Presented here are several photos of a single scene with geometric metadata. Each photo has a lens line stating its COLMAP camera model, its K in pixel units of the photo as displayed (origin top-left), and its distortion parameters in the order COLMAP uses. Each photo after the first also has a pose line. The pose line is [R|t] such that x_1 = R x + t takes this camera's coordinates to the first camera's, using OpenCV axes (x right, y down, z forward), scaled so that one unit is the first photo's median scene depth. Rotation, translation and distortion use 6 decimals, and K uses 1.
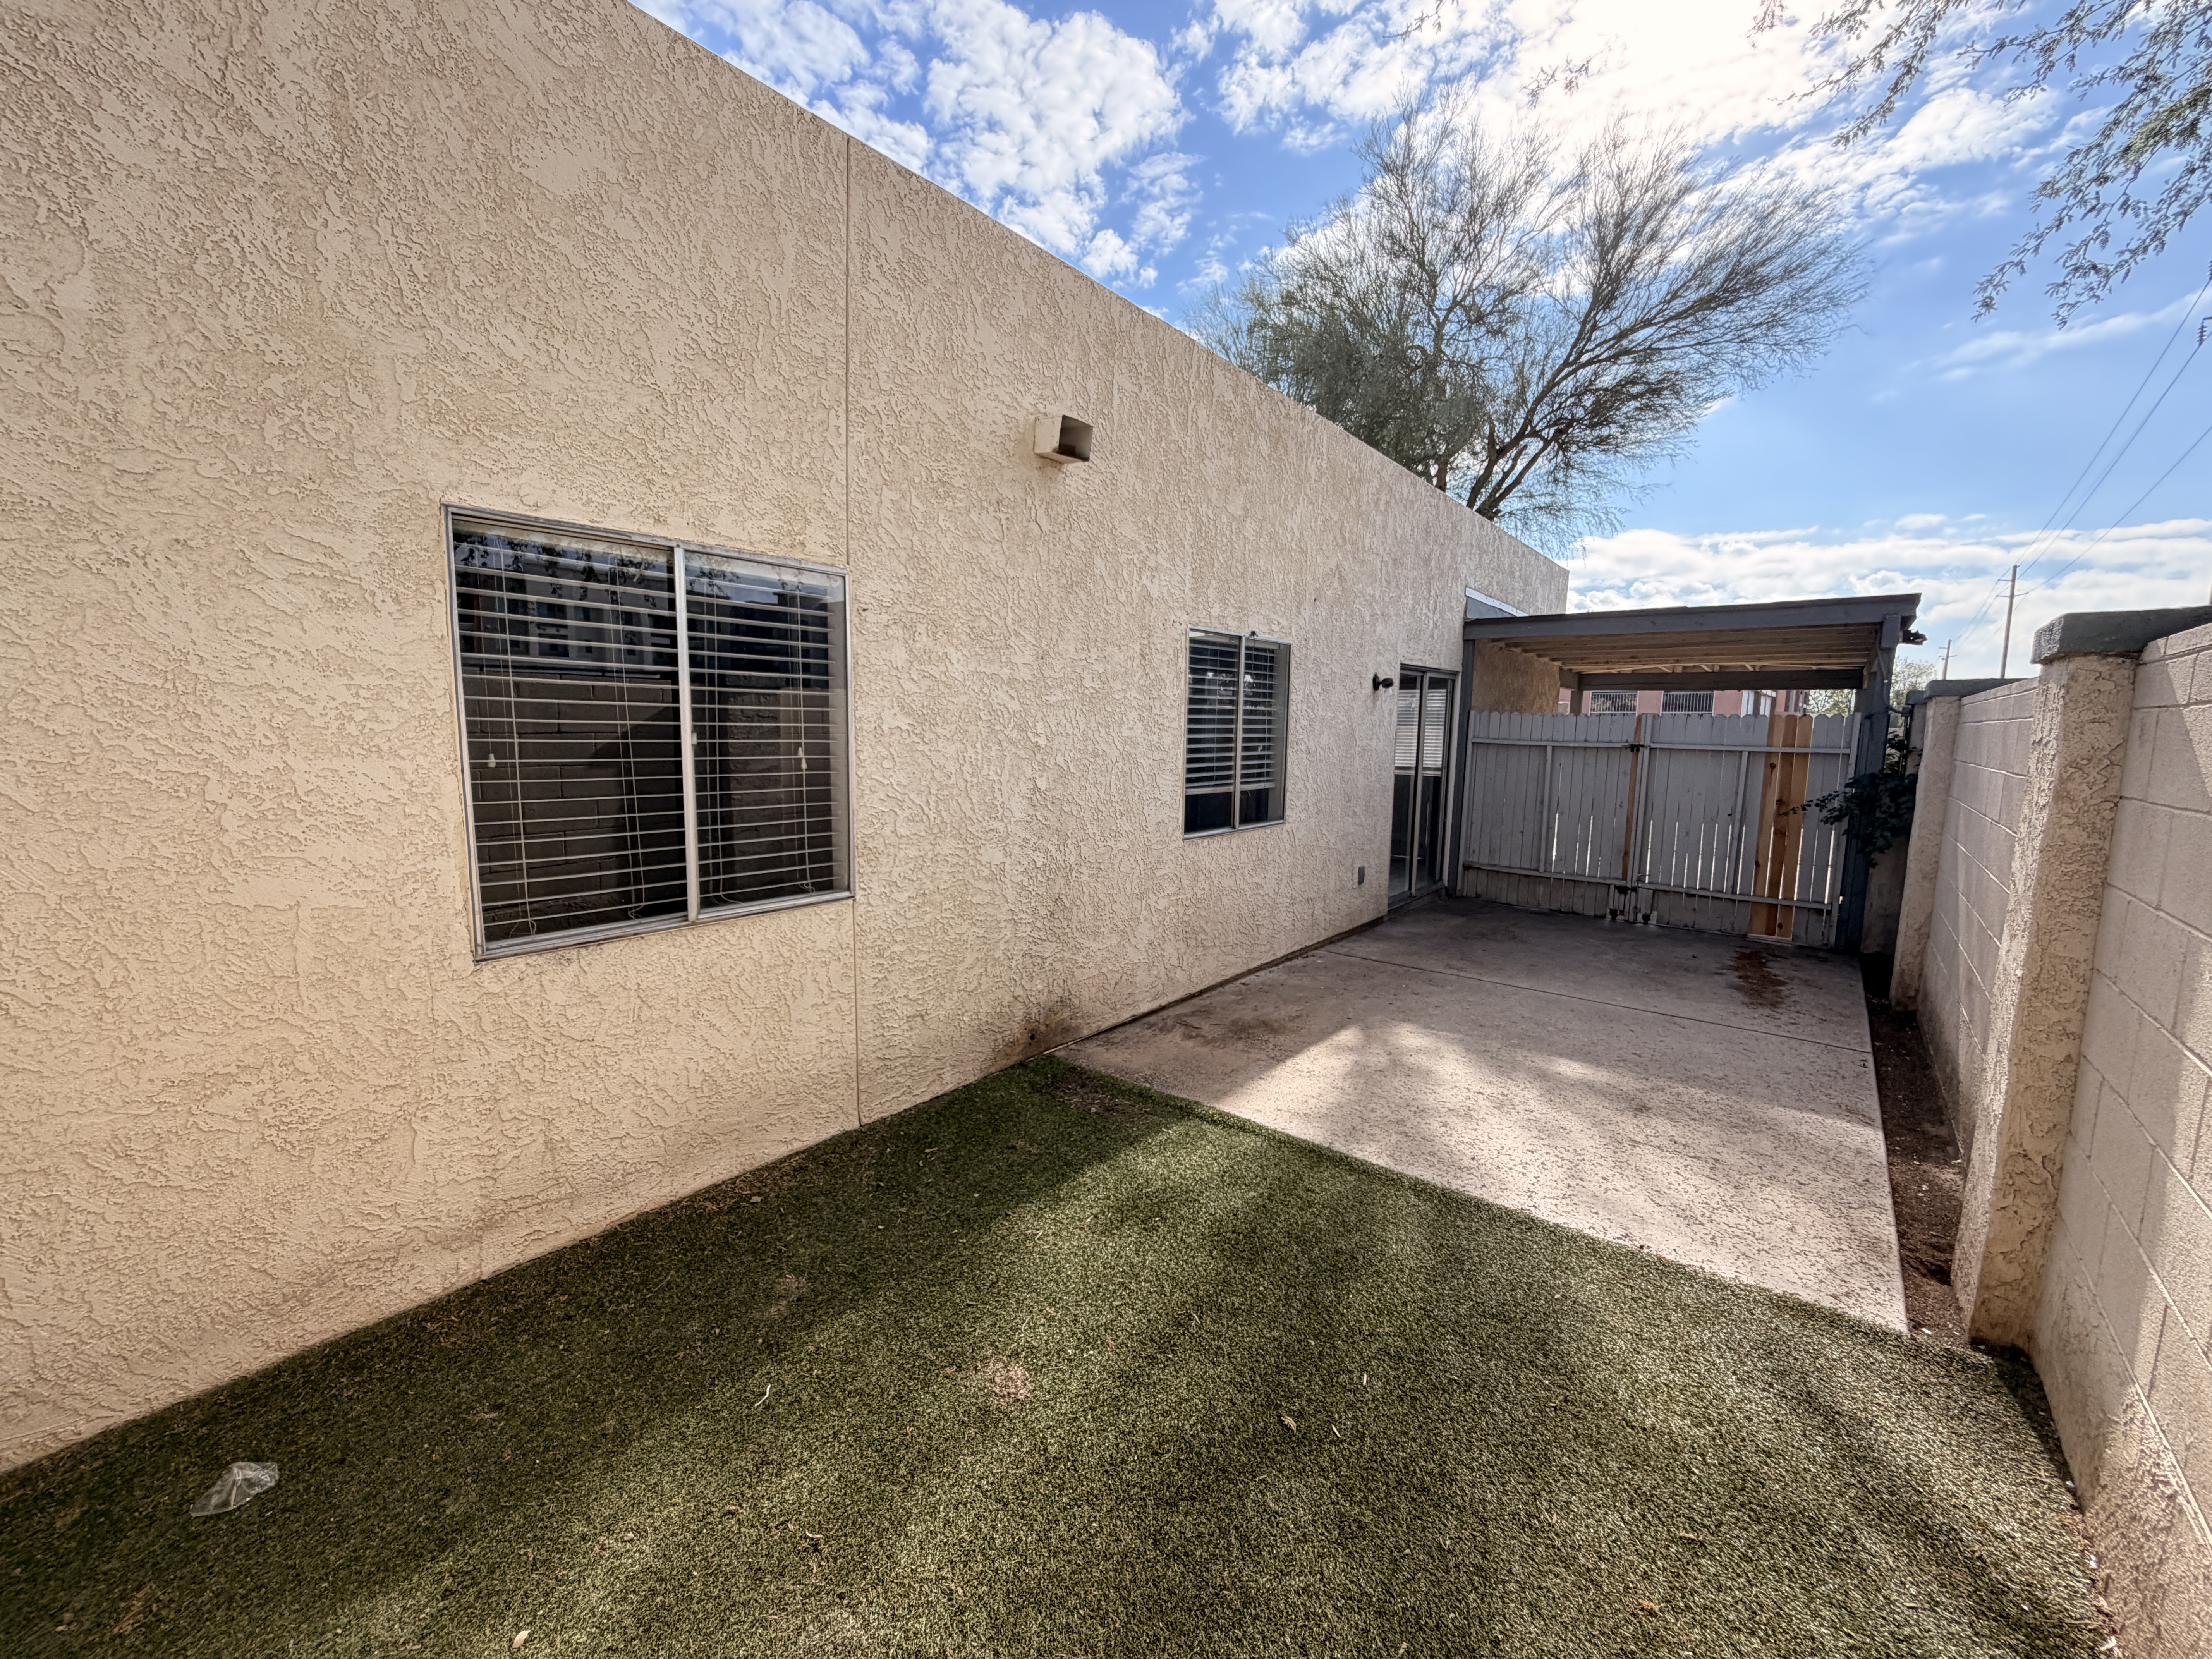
lens RADIAL K [[897.7, 0, 1095.8], [0, 897.7, 830.6], [0, 0, 1]] dist [0.000234, 0.000306]
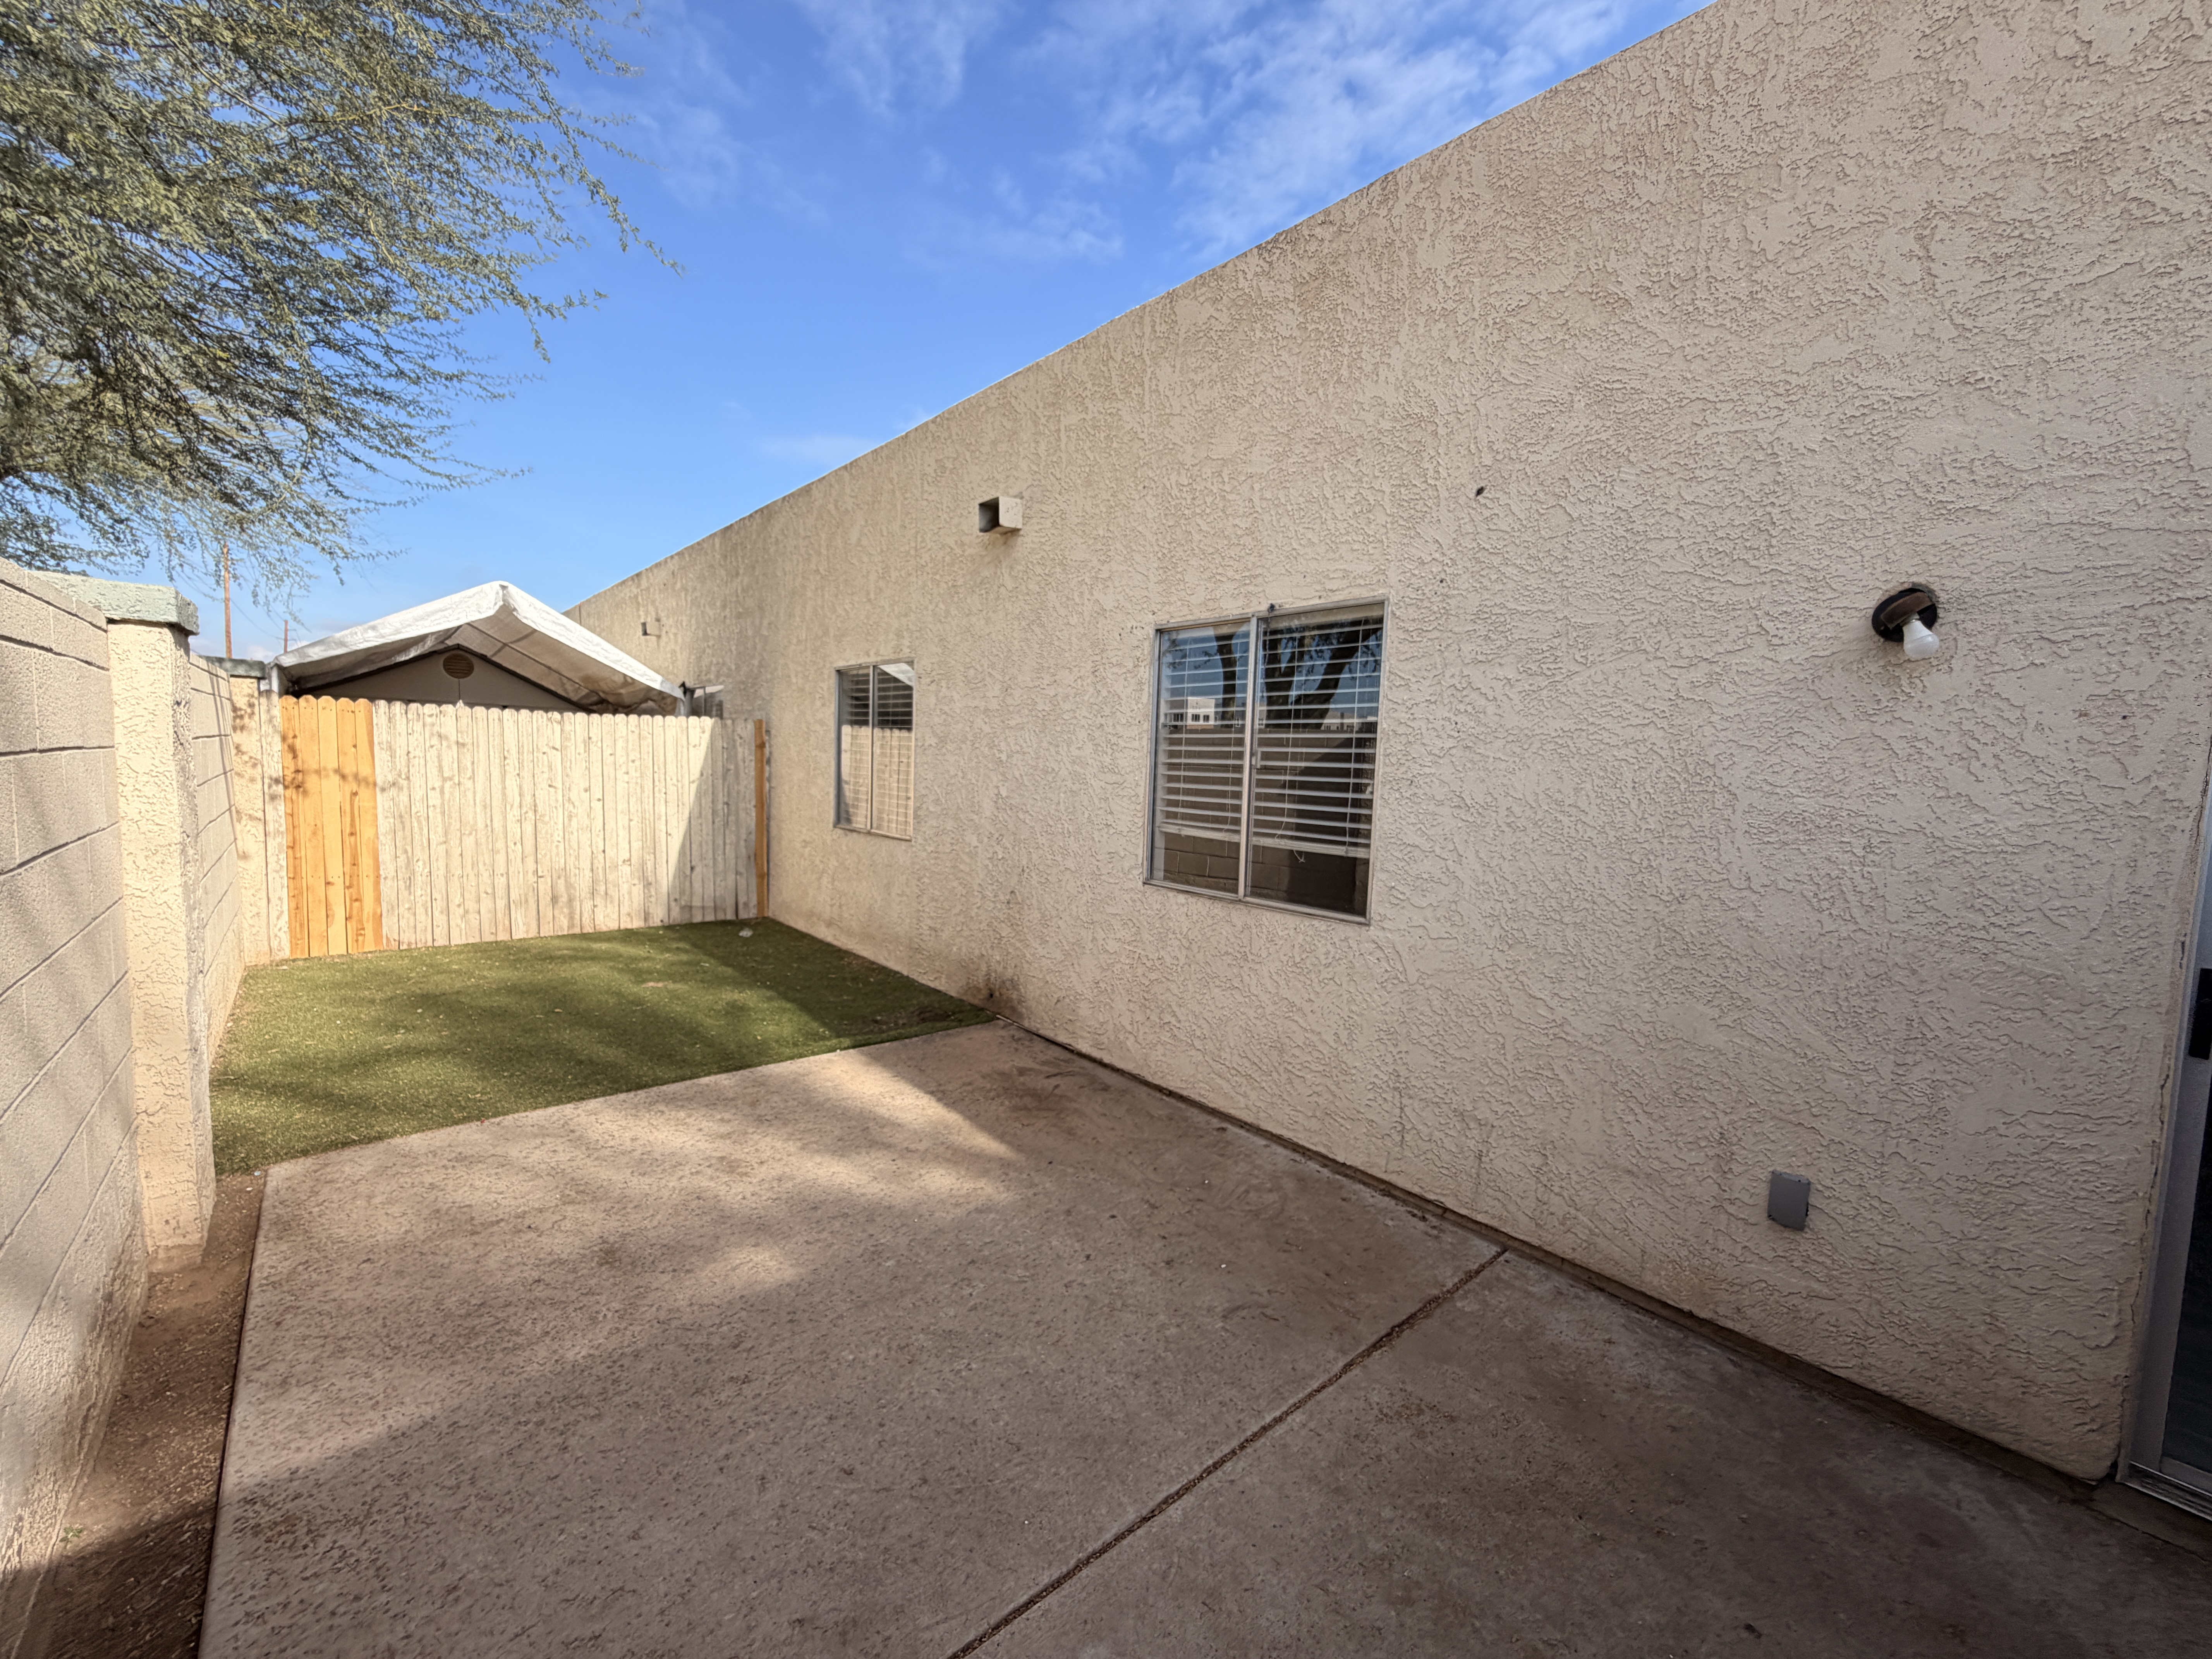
lens RADIAL K [[897.7, 0, 1096.7], [0, 897.7, 830.7], [0, 0, 1]] dist [0.000234, 0.000306]
pose [[-0.178484, 0.057881, -0.982239, 1.049108], [-0.157639, 0.983691, 0.086611, -0.117038], [0.971233, 0.170298, -0.166449, 1.242385]]
